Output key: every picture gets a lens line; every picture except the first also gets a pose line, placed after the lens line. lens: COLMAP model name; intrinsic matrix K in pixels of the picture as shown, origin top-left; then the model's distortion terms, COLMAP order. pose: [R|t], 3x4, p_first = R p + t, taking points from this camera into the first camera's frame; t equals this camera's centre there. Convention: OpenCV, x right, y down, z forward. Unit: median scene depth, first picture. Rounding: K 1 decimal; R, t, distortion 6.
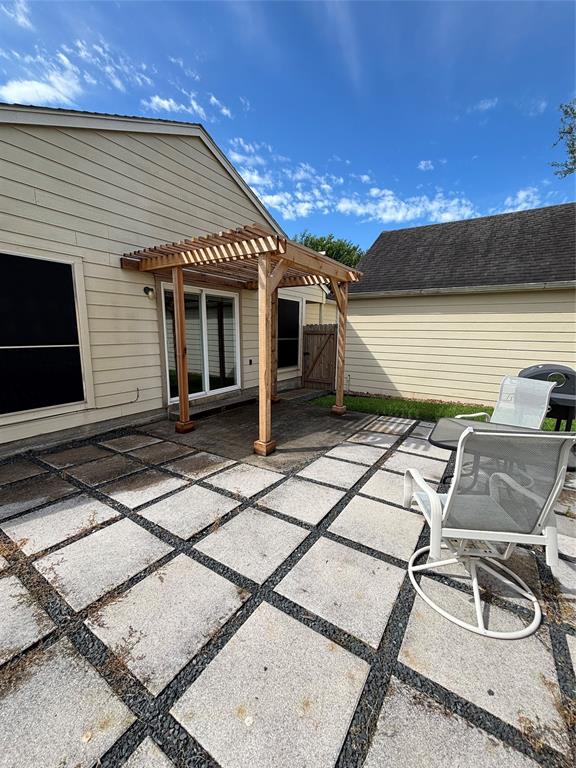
lens RADIAL K [[338.6, 0, 288.0], [0, 338.6, 384.0], [0, 0, 1]] dist [0.109589, -0.000162]
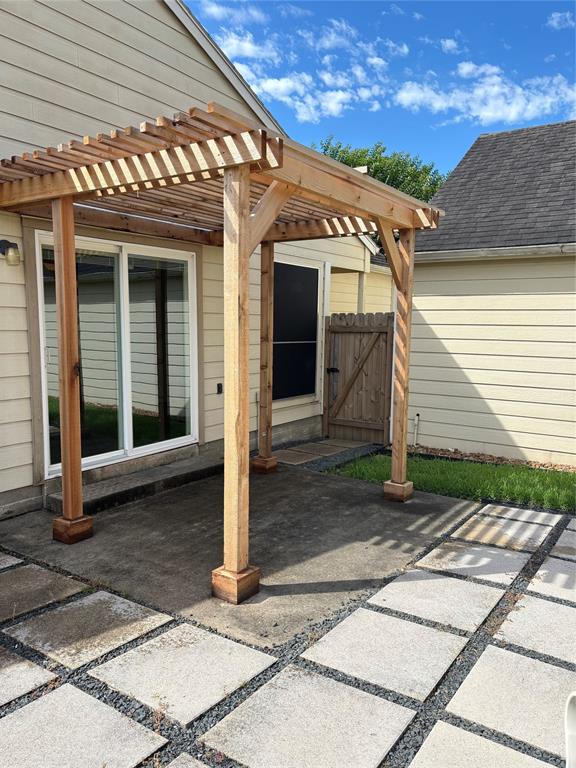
lens RADIAL K [[587.3, 0, 288.0], [0, 587.3, 384.0], [0, 0, 1]] dist [0.136280, 0.005544]
pose [[0.999276, 0.007053, -0.037383, 0.026465], [-0.008624, 0.999079, -0.042031, -0.041067], [0.037052, 0.042323, 0.998417, 0.156703]]
